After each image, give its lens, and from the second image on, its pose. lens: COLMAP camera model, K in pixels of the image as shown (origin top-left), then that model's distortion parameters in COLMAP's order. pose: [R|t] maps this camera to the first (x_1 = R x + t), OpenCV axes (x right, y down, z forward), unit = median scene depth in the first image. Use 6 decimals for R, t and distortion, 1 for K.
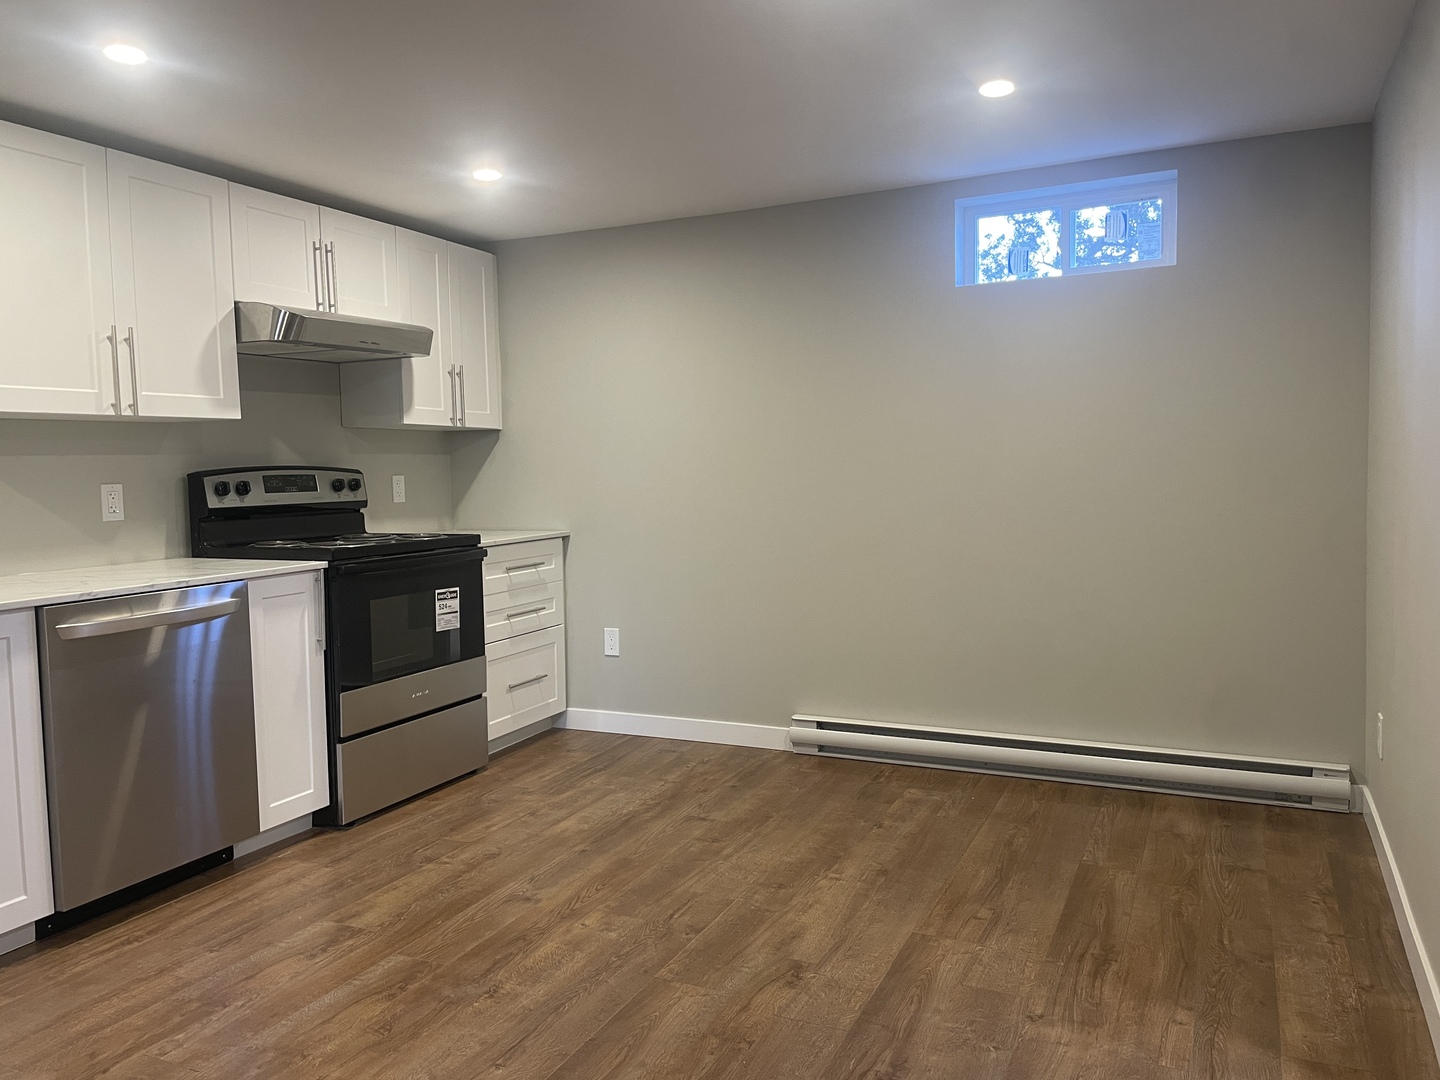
lens RADIAL K [[1078.7, 0, 732.6], [0, 1078.7, 546.5], [0, 0, 1]] dist [0.083946, -0.105649]
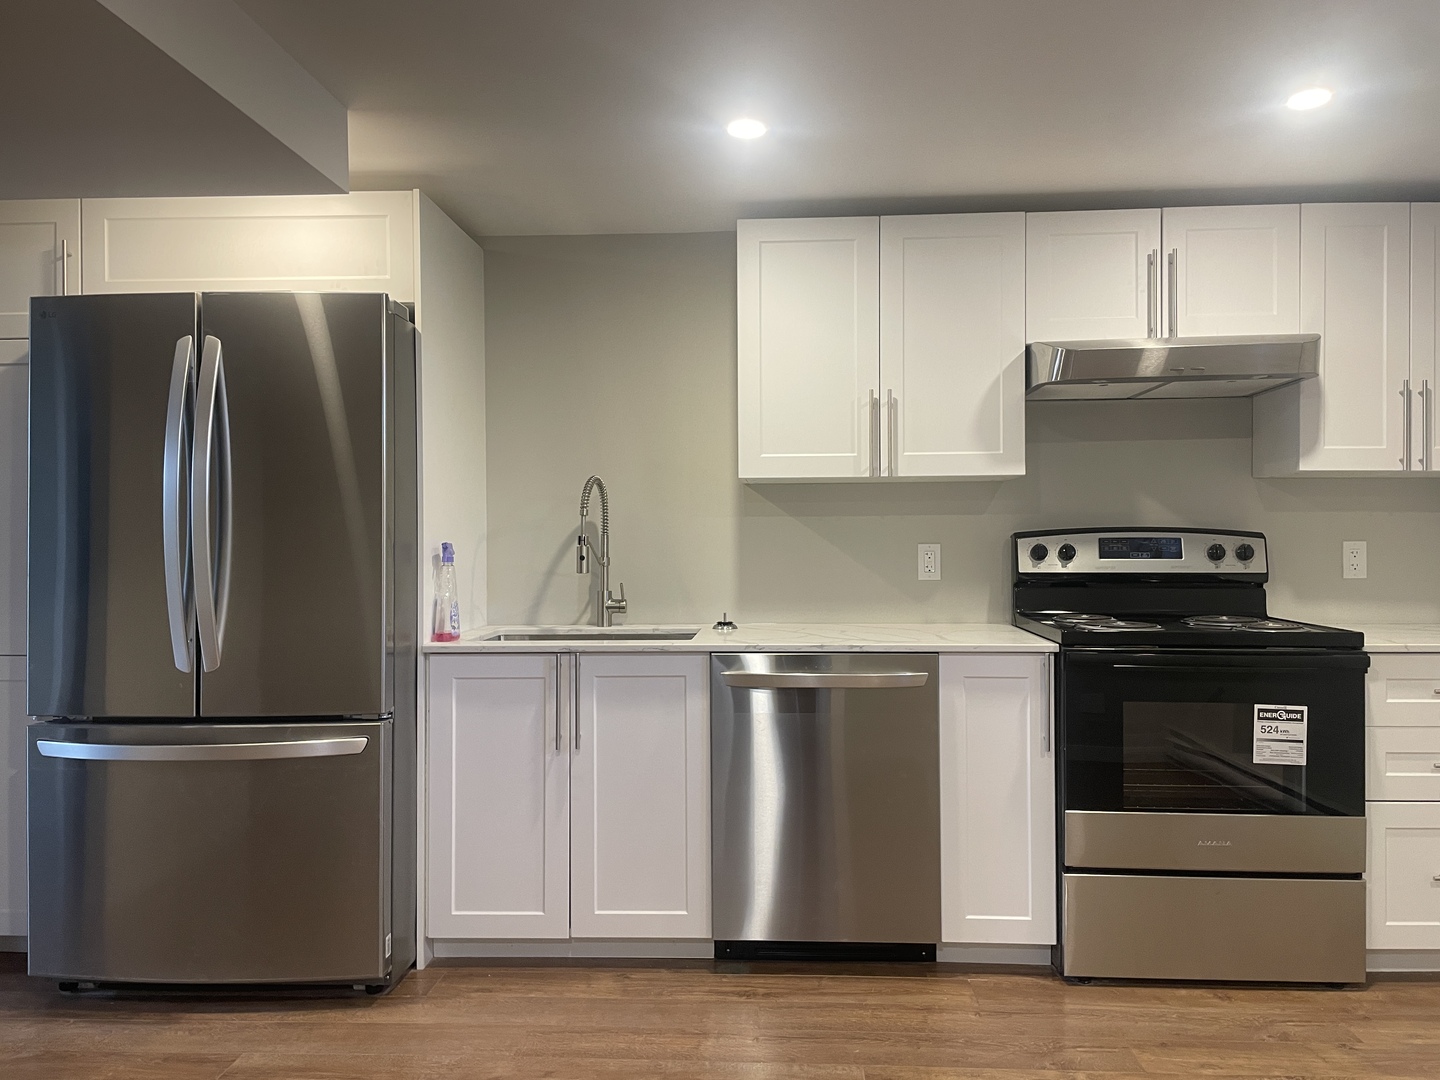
lens RADIAL K [[1078.7, 0, 732.6], [0, 1078.7, 546.5], [0, 0, 1]] dist [0.083946, -0.105649]
pose [[0.371104, 0.027799, -0.928175, 0.286293], [-0.077021, 0.997029, -0.000933, -0.038900], [0.925391, 0.071836, 0.372143, 0.453251]]
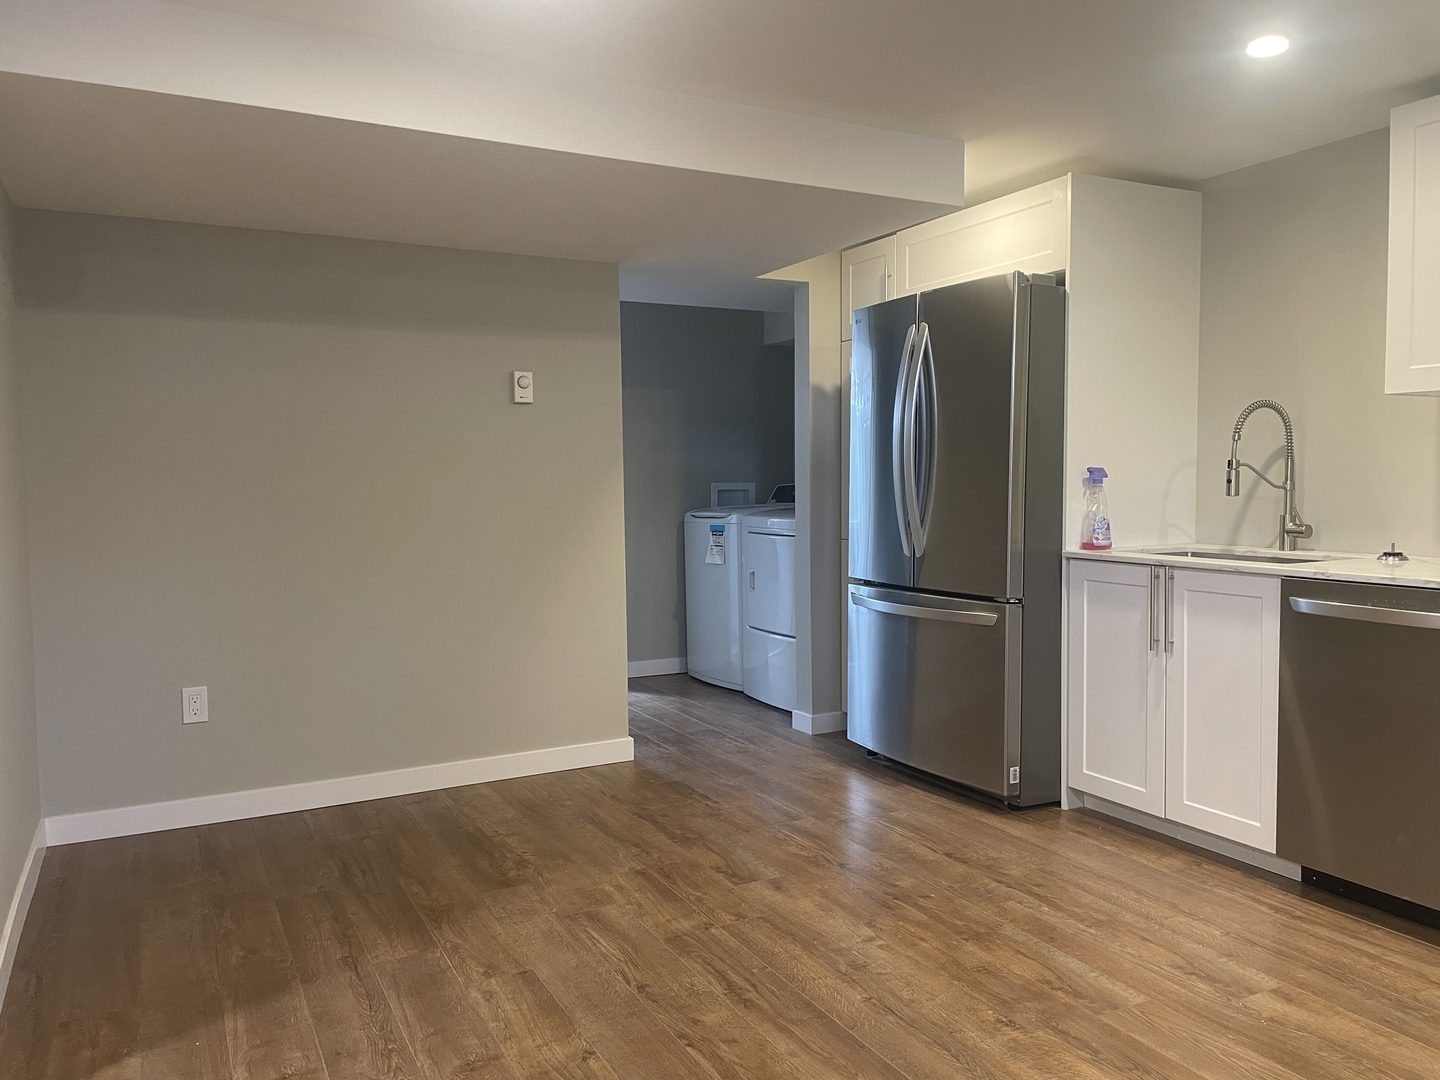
lens RADIAL K [[1078.7, 0, 732.6], [0, 1078.7, 546.5], [0, 0, 1]] dist [0.083946, -0.105649]
pose [[-0.601703, 0.080423, -0.794661, 0.427577], [-0.043142, 0.990193, 0.132878, -0.072260], [0.797554, 0.114236, -0.592333, 0.900617]]
